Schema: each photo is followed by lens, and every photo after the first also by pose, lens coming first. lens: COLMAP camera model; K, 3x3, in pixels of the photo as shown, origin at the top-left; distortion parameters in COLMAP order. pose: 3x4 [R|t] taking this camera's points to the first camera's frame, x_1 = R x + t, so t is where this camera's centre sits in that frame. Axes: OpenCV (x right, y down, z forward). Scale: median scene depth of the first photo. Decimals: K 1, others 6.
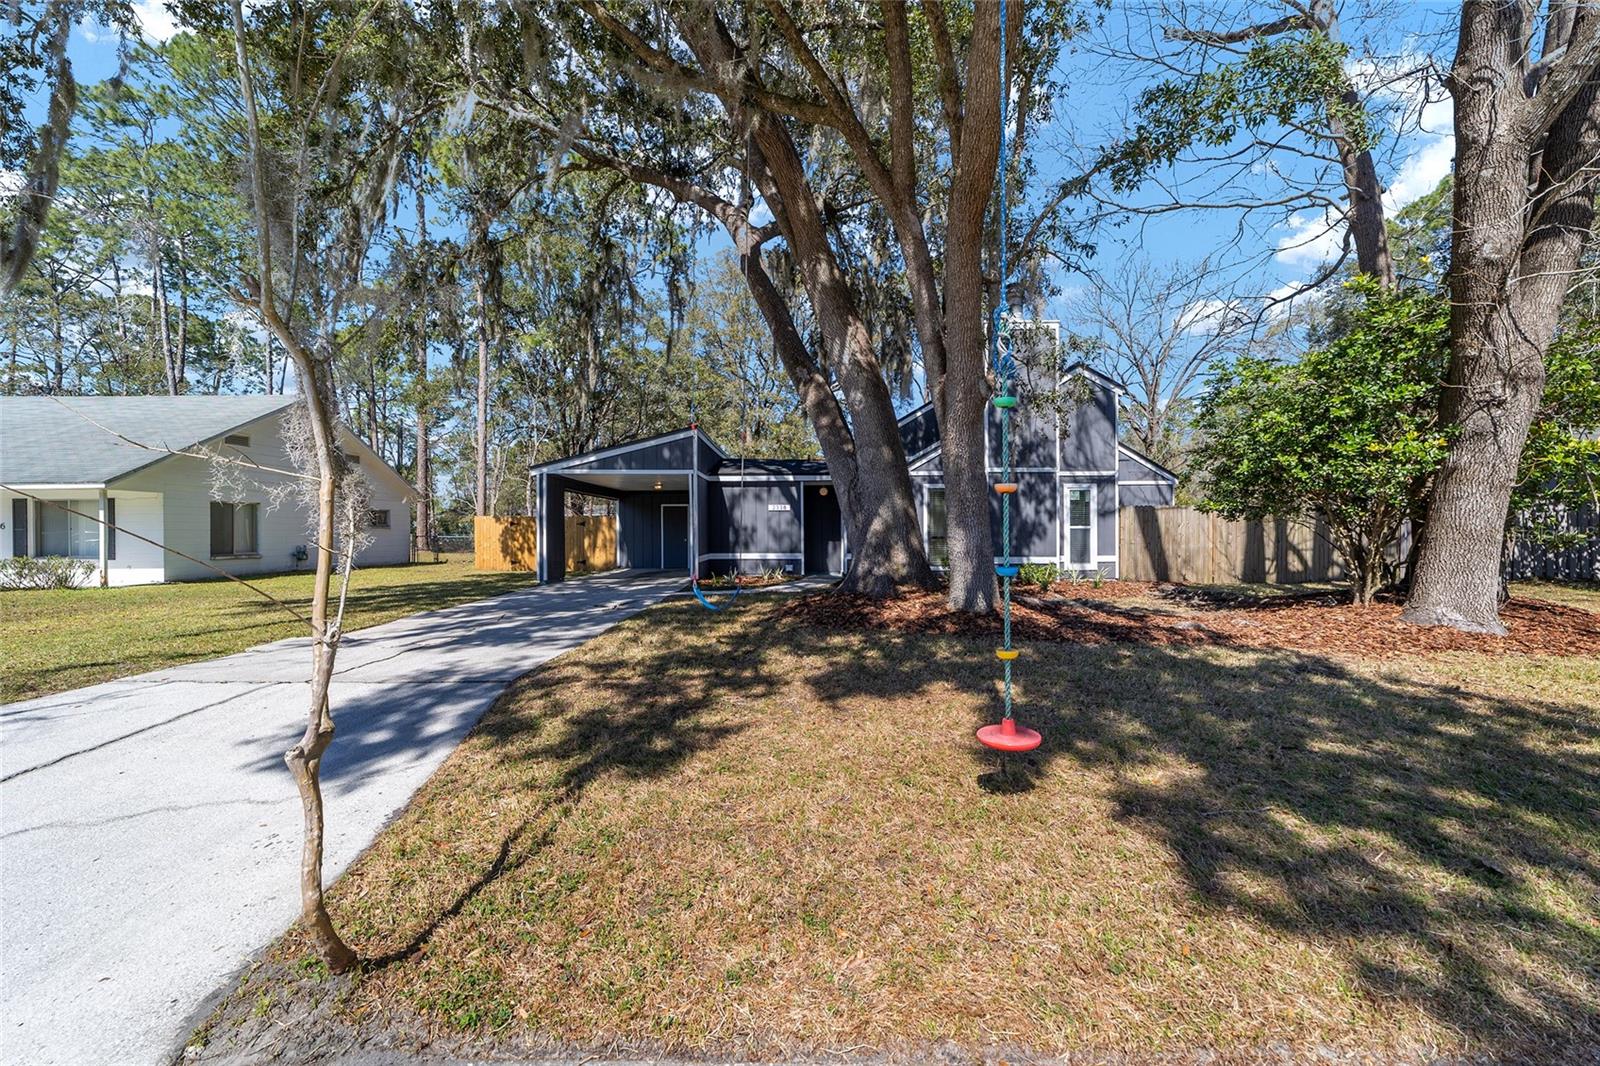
lens RADIAL K [[615.3, 0, 792.3], [0, 615.3, 535.2], [0, 0, 1]] dist [-0.006683, 0.003702]
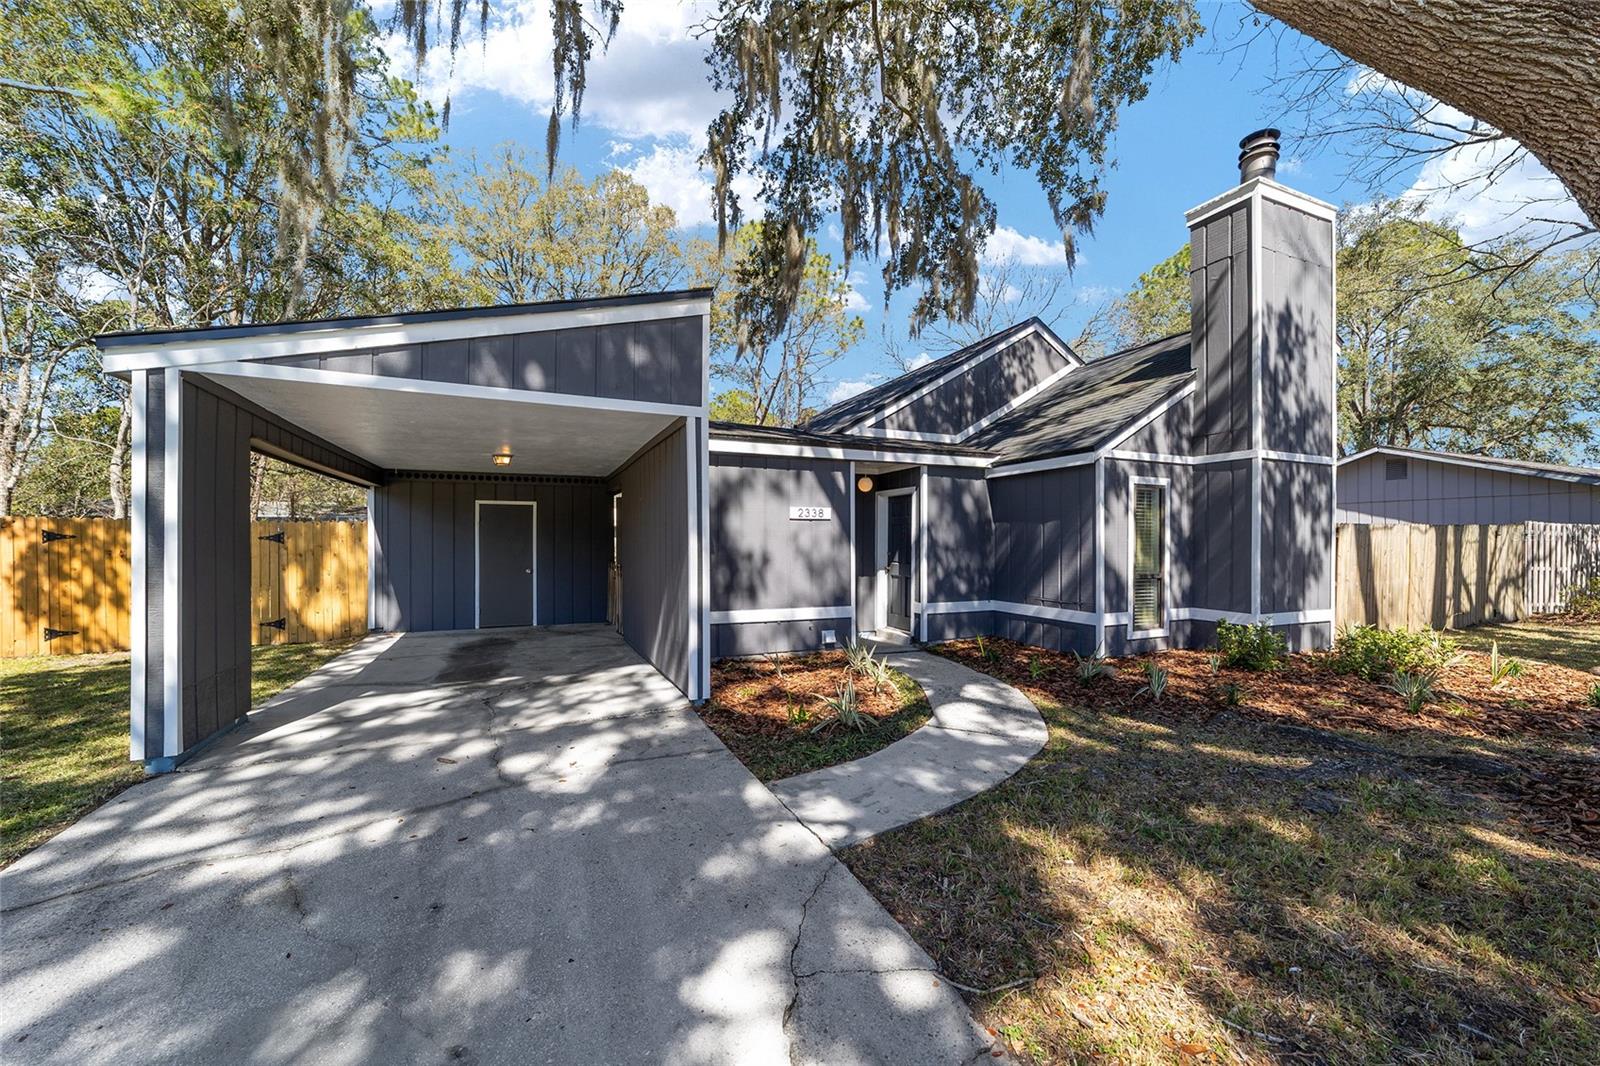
lens RADIAL K [[615.3, 0, 794.3], [0, 615.3, 547.2], [0, 0, 1]] dist [-0.006683, 0.003702]
pose [[0.910314, 0.001812, 0.413916, -0.266800], [-0.005062, 0.999964, 0.006755, -0.023970], [-0.413889, -0.008244, 0.910290, 0.635026]]
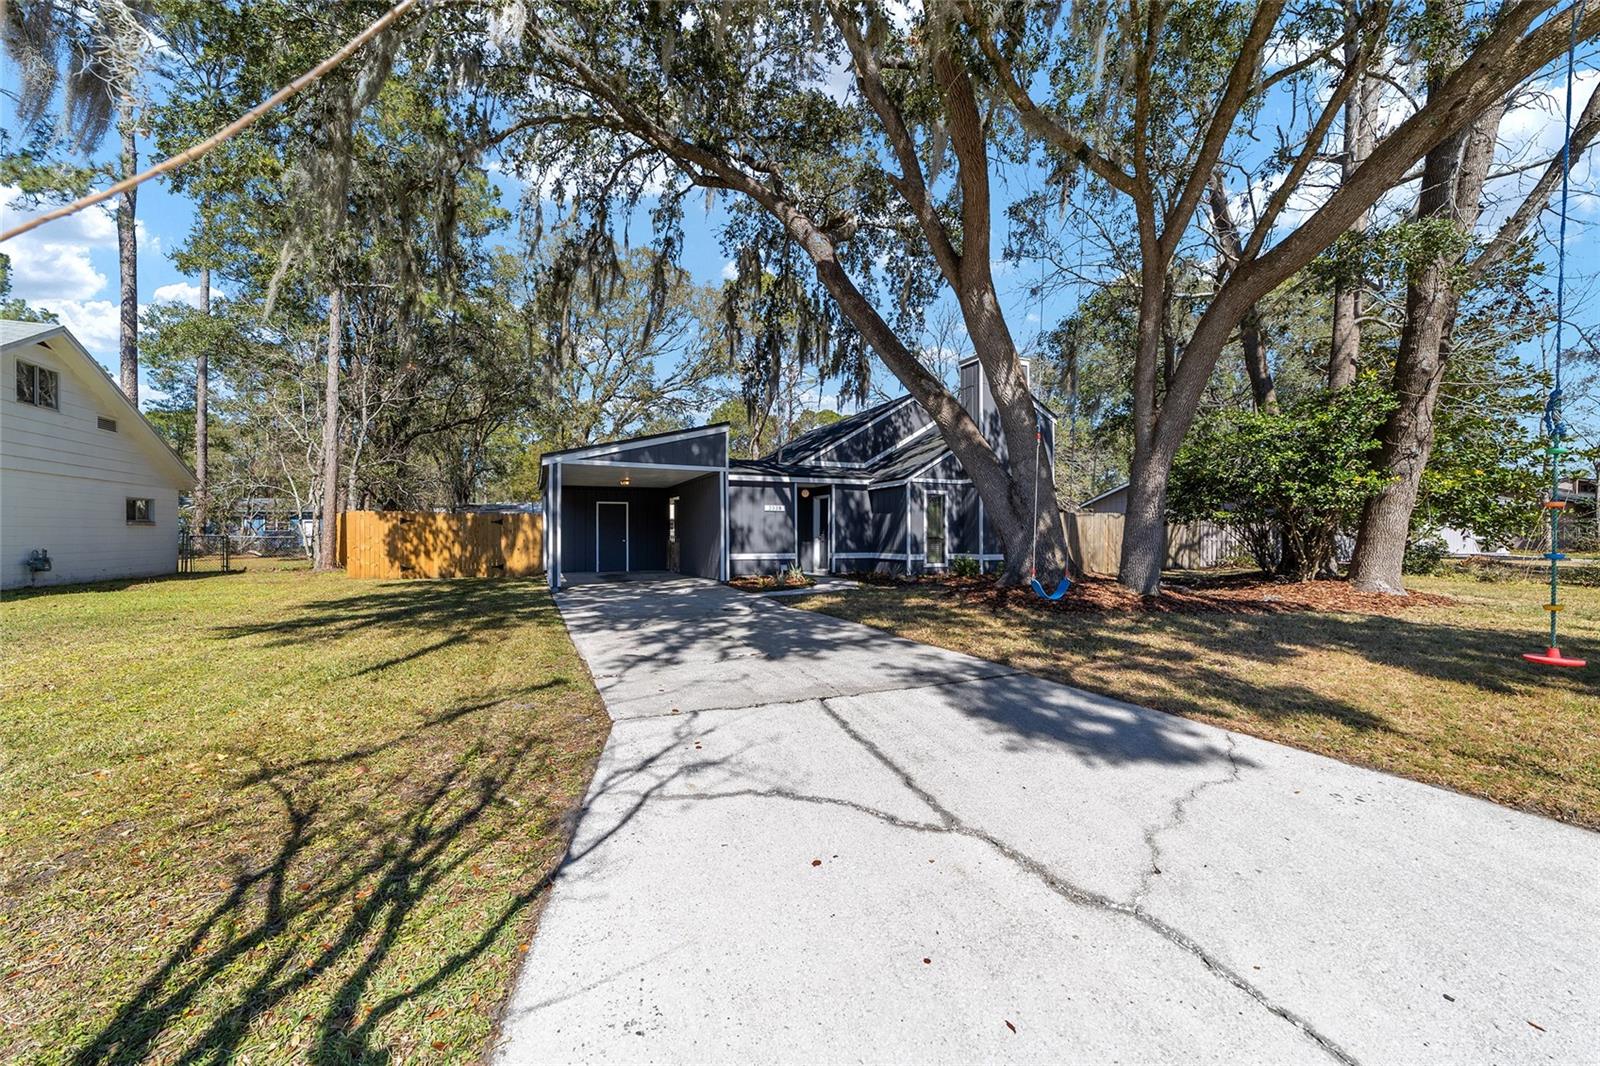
lens RADIAL K [[615.3, 0, 796.9], [0, 615.3, 529.0], [0, 0, 1]] dist [-0.006683, 0.003702]
pose [[0.913861, 0.007801, 0.405952, -0.446353], [-0.002289, 0.999898, -0.014063, 0.003207], [-0.406020, 0.011922, 0.913786, 0.073933]]
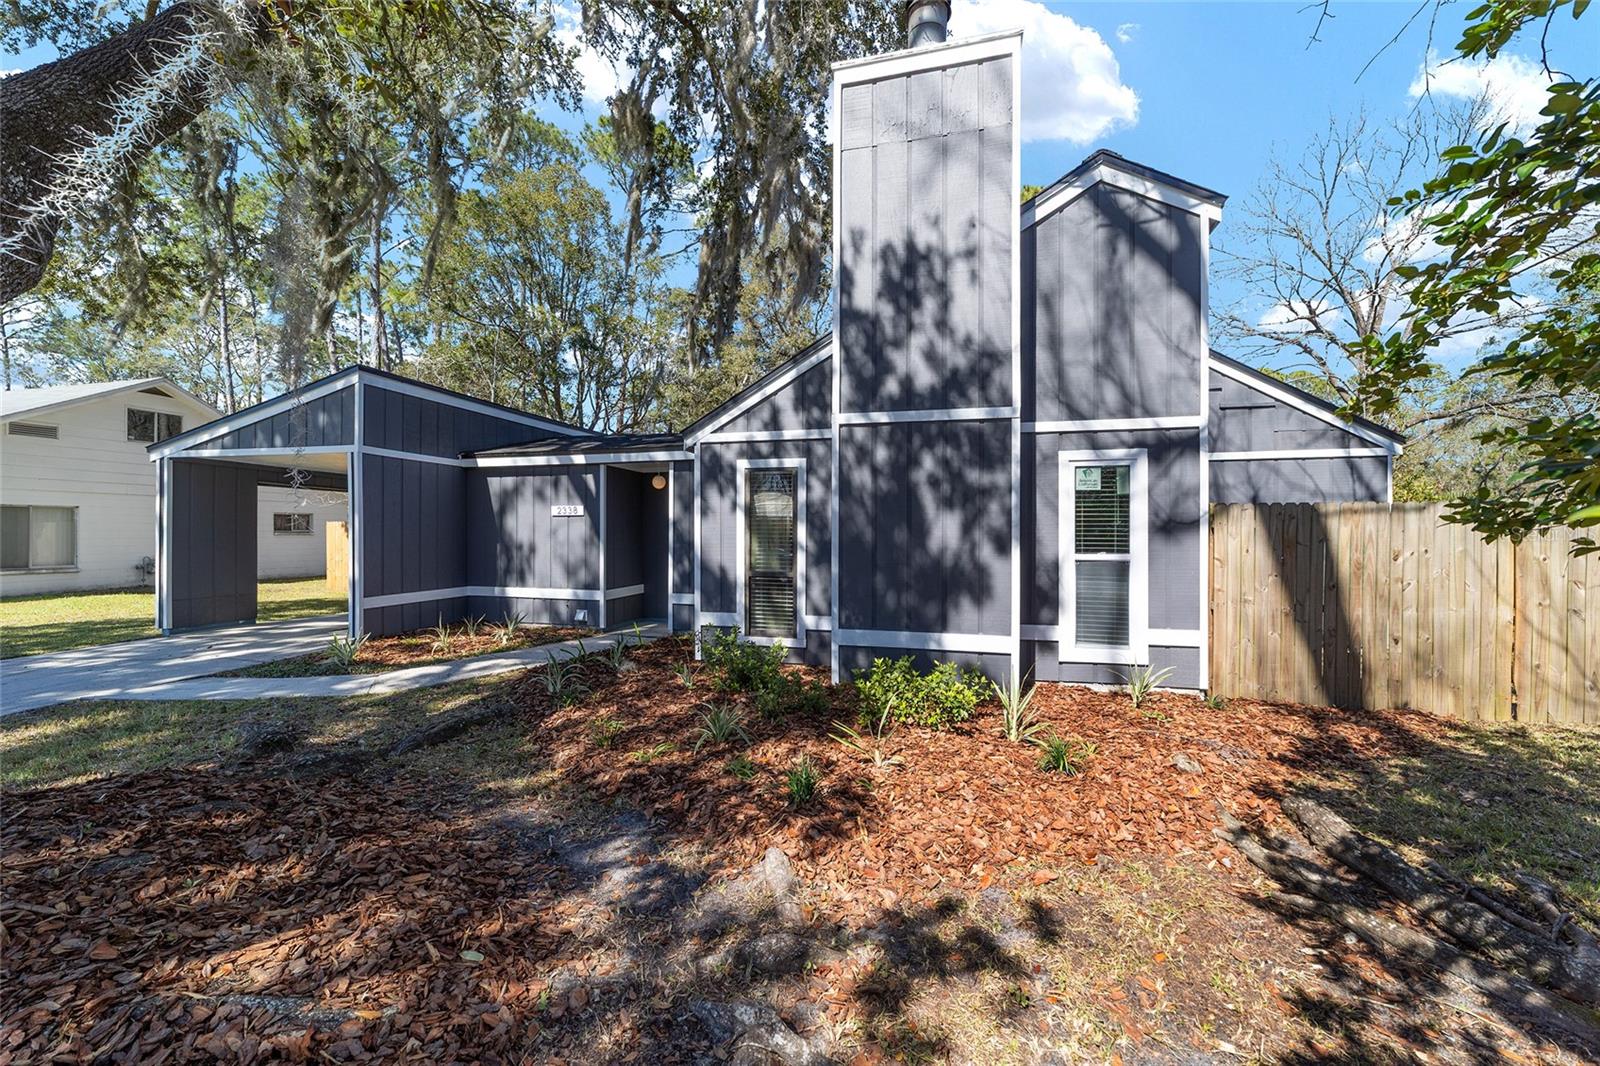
lens RADIAL K [[615.3, 0, 785.9], [0, 615.3, 533.6], [0, 0, 1]] dist [-0.006683, 0.003702]
pose [[0.970426, 0.006006, -0.241325, 0.358543], [-0.007203, 0.999966, -0.004079, -0.025370], [0.241292, 0.005697, 0.970436, 0.547923]]
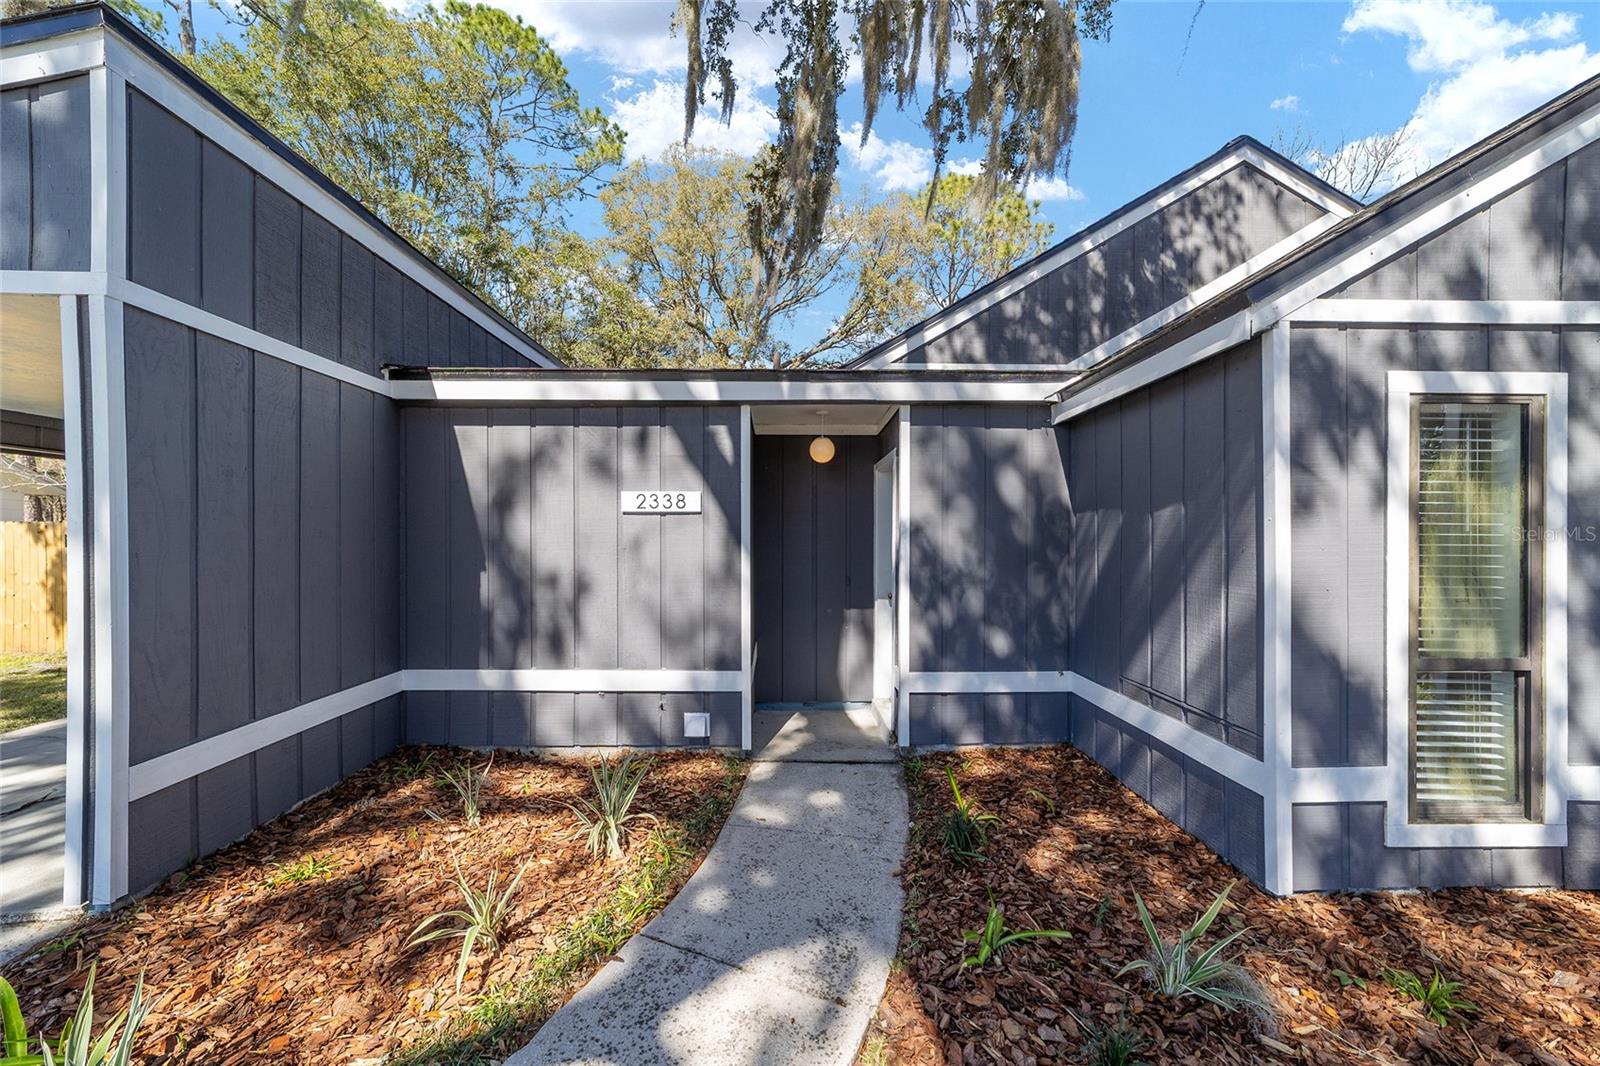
lens RADIAL K [[615.3, 0, 813.8], [0, 615.3, 534.5], [0, 0, 1]] dist [-0.006683, 0.003702]
pose [[0.998932, 0.004712, 0.045962, 0.031625], [-0.004283, 0.999946, -0.009437, -0.032371], [-0.046004, 0.009230, 0.998899, 0.820267]]
